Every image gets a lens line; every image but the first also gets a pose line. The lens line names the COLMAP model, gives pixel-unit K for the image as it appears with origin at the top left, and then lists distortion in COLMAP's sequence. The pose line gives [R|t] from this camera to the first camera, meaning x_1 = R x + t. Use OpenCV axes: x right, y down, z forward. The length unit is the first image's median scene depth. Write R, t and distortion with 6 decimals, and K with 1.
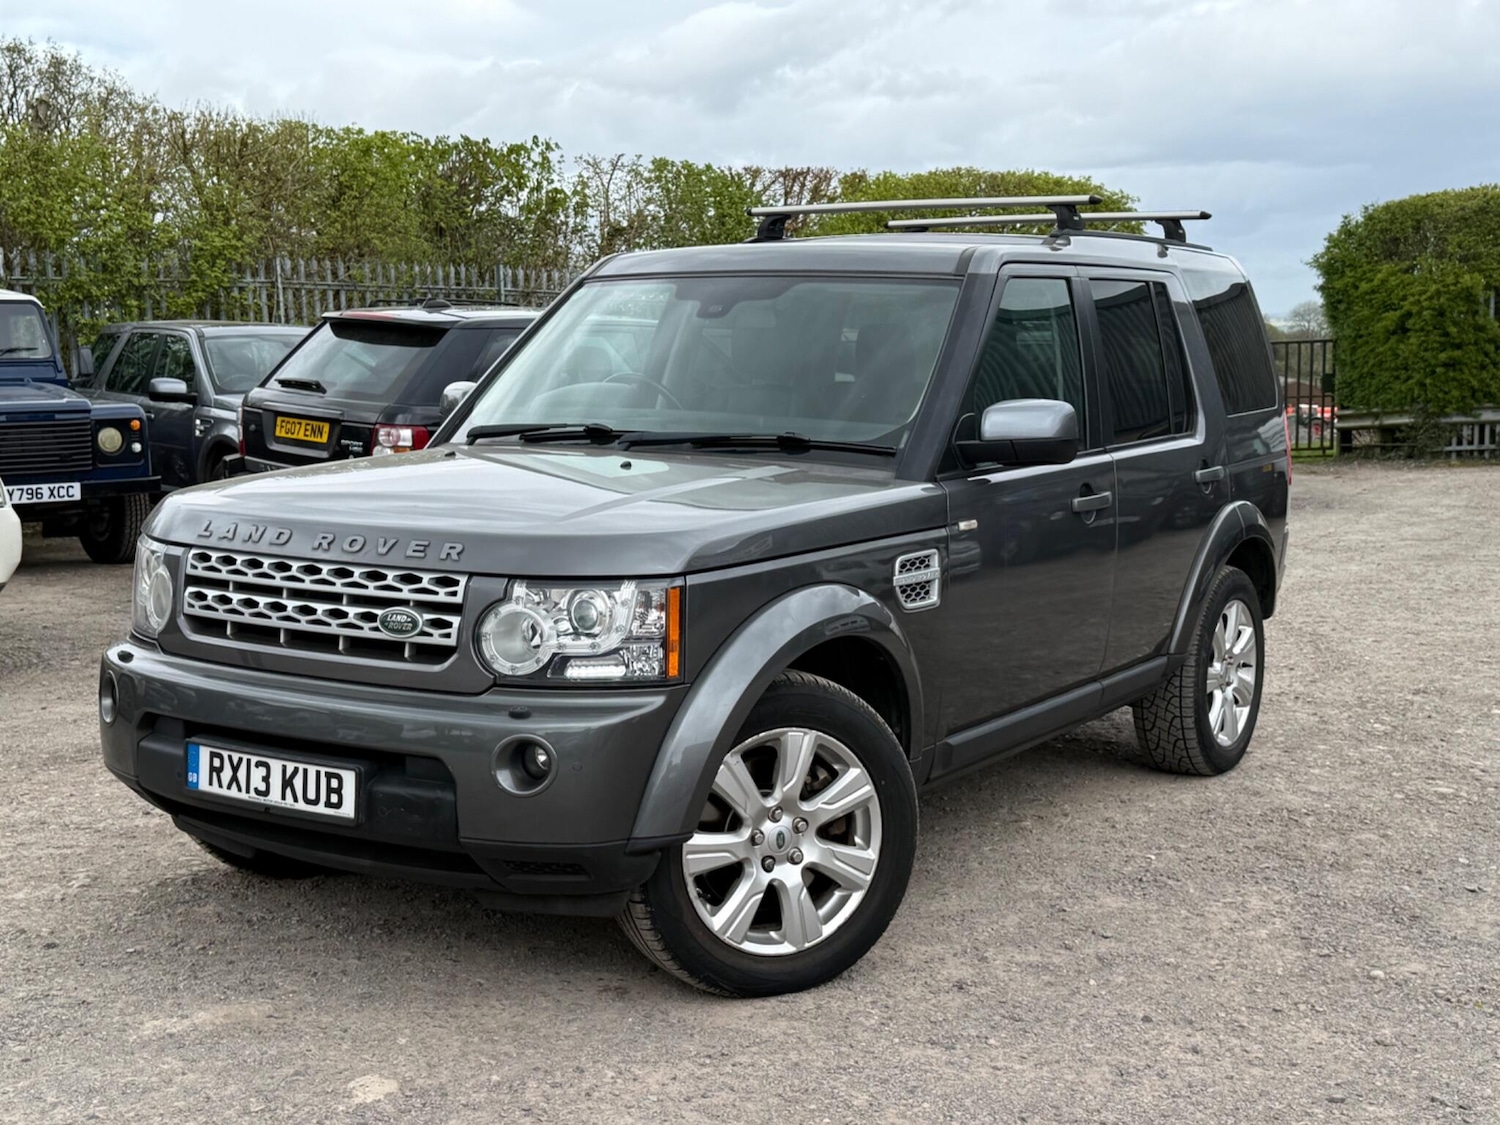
lens RADIAL K [[1834.8, 0, 728.0], [0, 1834.8, 572.5], [0, 0, 1]] dist [0.194998, -0.451187]
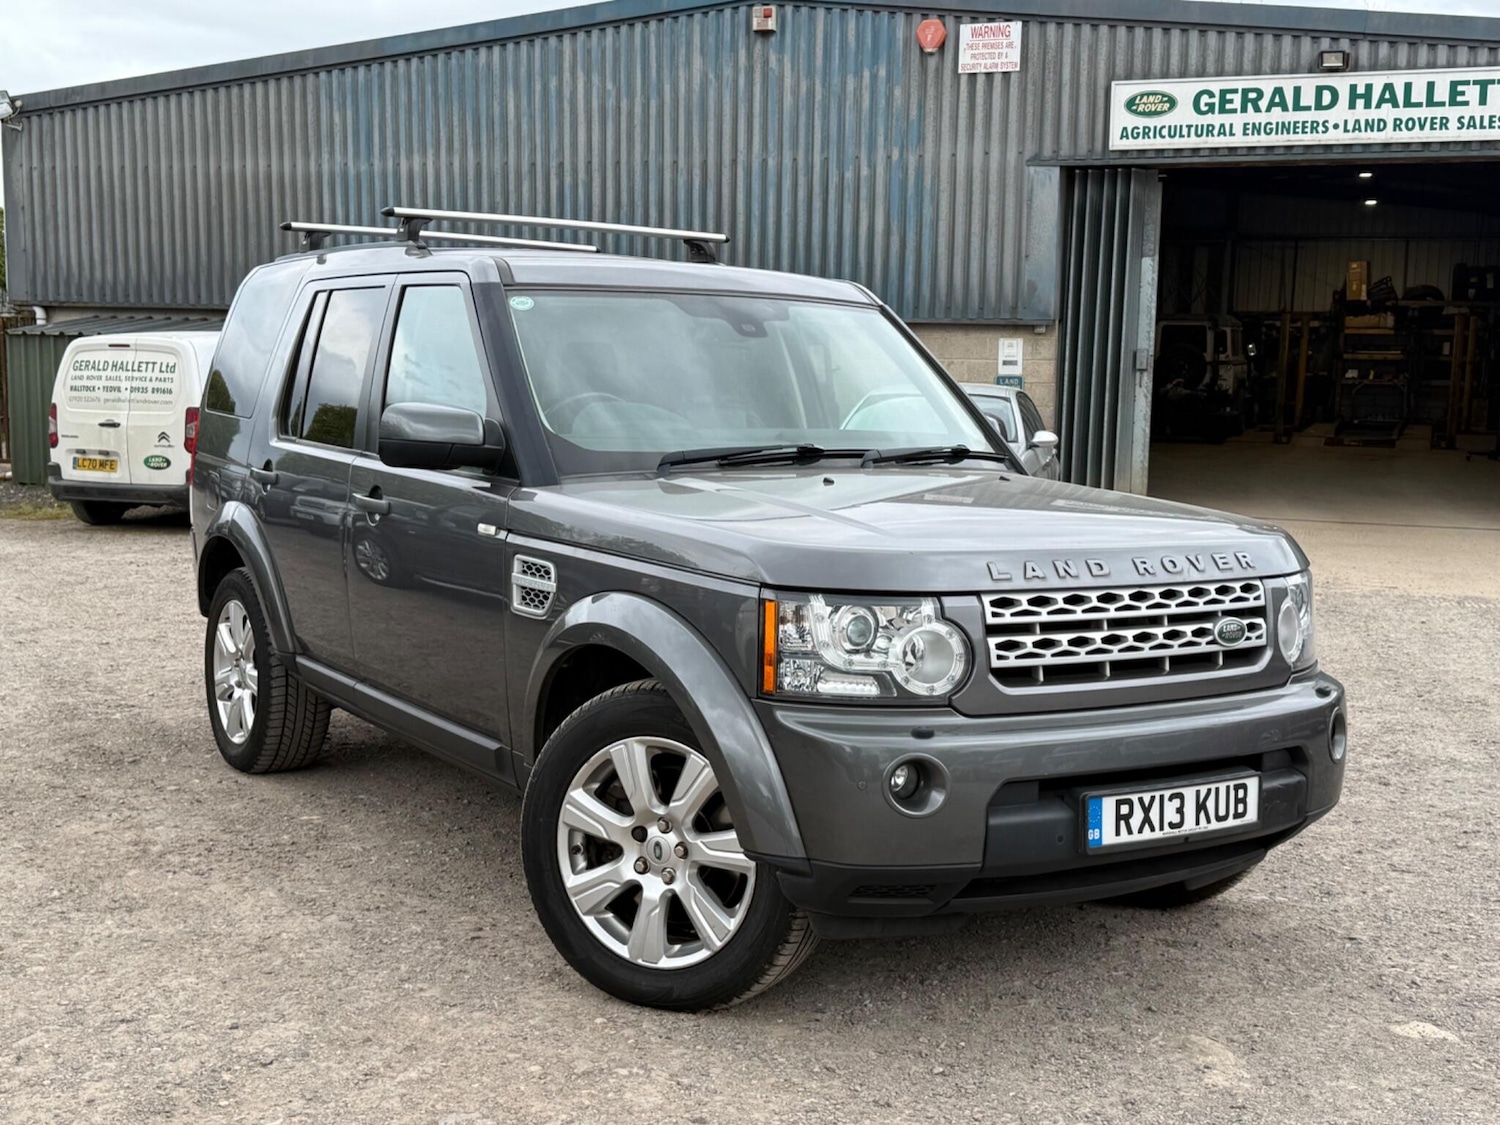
lens RADIAL K [[1834.5, 0, 746.0], [0, 1834.5, 544.2], [0, 0, 1]] dist [0.204729, -0.489102]
pose [[0.416008, -0.082931, 0.905572, -1.091546], [0.094314, 0.994397, 0.047739, -0.086968], [-0.904457, 0.065549, 0.421498, 0.698218]]
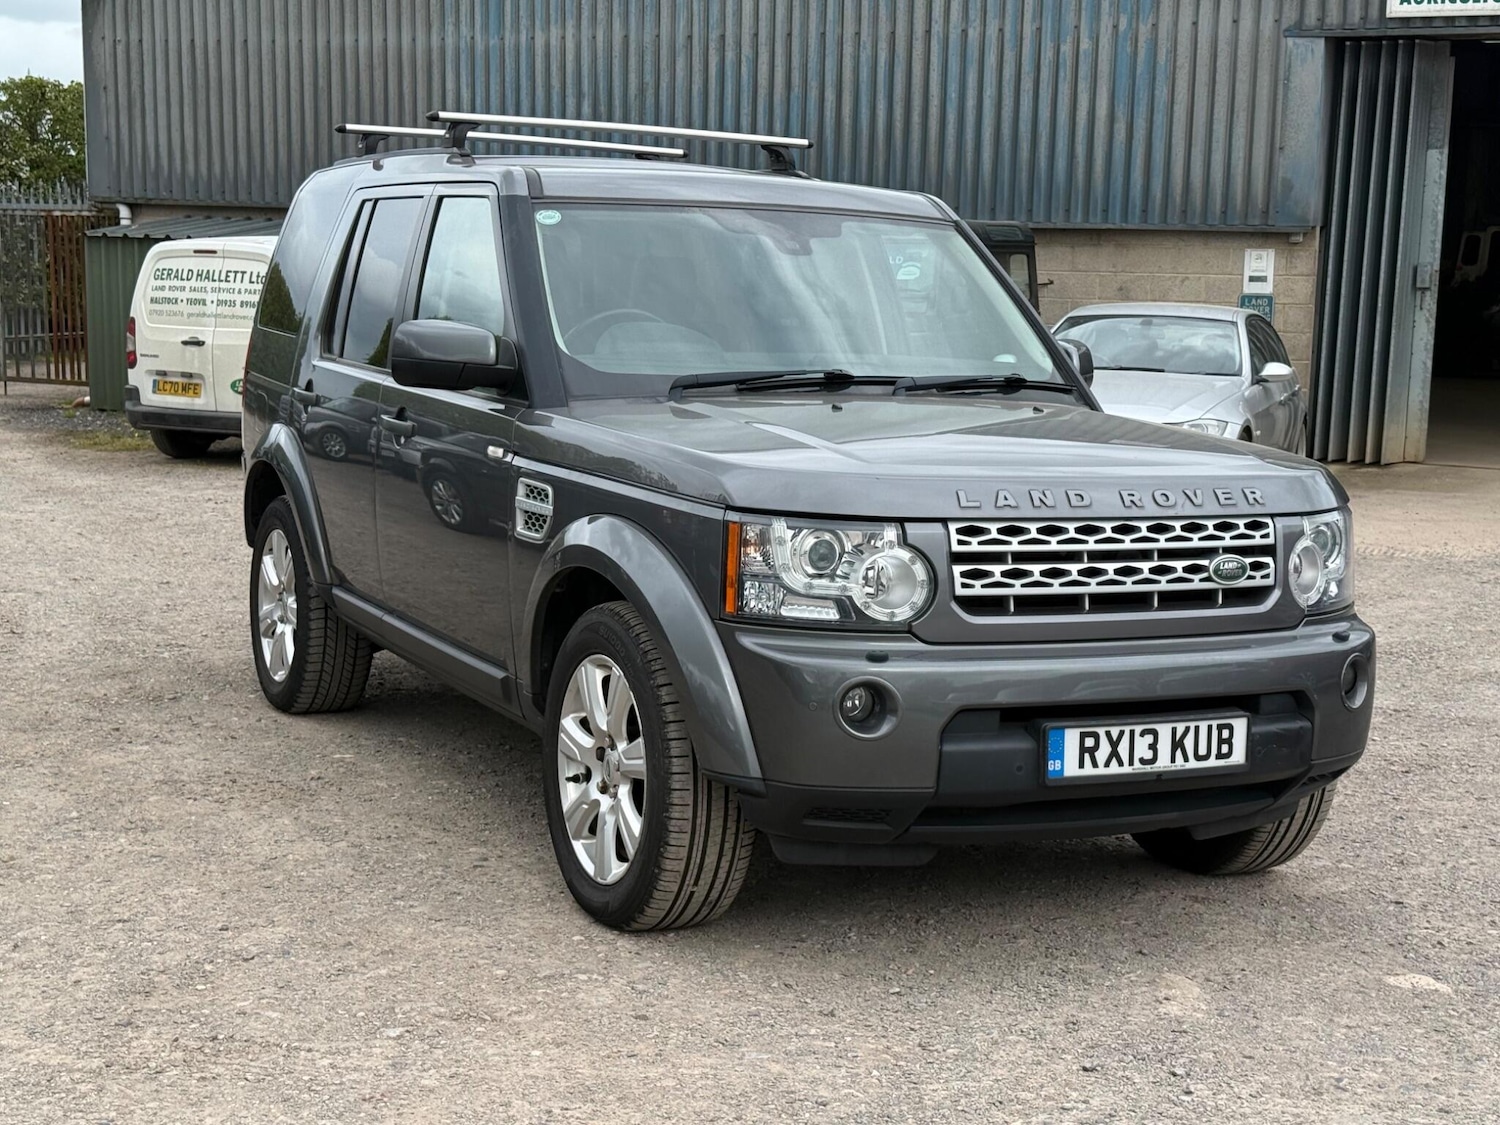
lens RADIAL K [[2335.1, 0, 750.0], [0, 2335.1, 562.5], [0, 0, 1]] dist [0.177263, -0.234512]
pose [[0.517280, -0.094056, 0.850632, -1.239633], [0.077667, 0.995000, 0.062789, -0.068931], [-0.852285, 0.033587, 0.521999, 0.477623]]
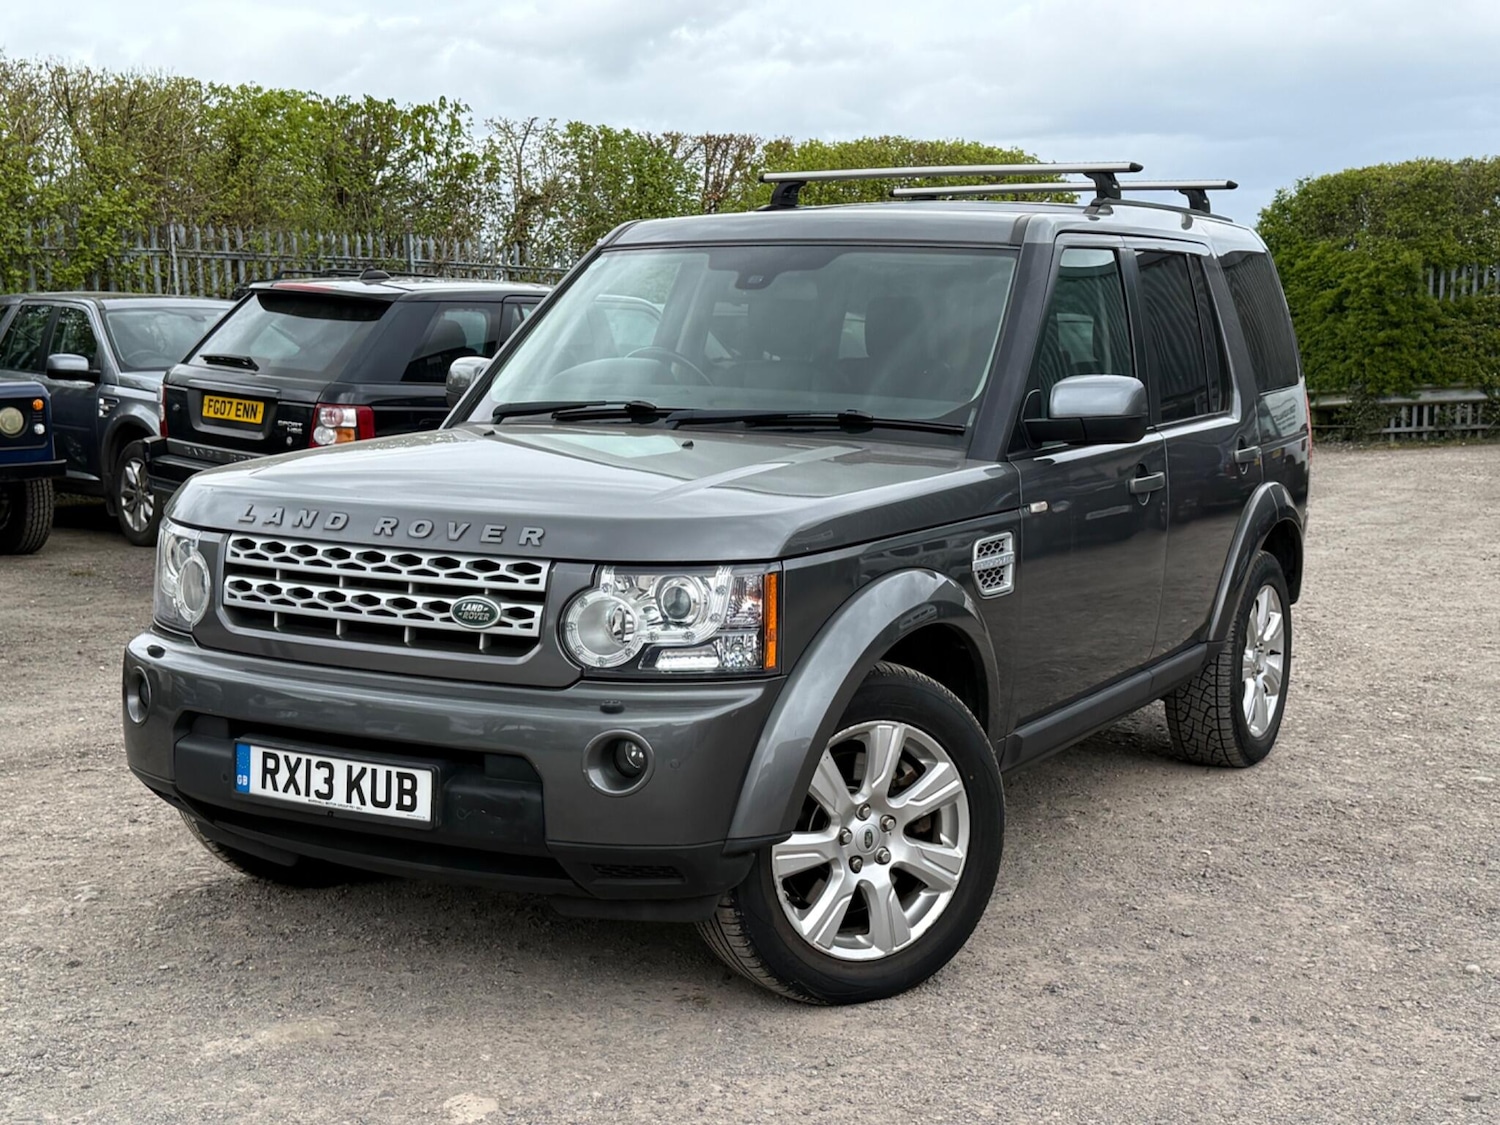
lens RADIAL K [[1930.7, 0, 744.1], [0, 1930.7, 579.8], [0, 0, 1]] dist [0.193911, -0.450032]
pose [[0.997962, -0.005782, 0.063555, -0.090874], [0.005204, 0.999944, 0.009264, 0.001920], [-0.063605, -0.008914, 0.997935, 0.008106]]
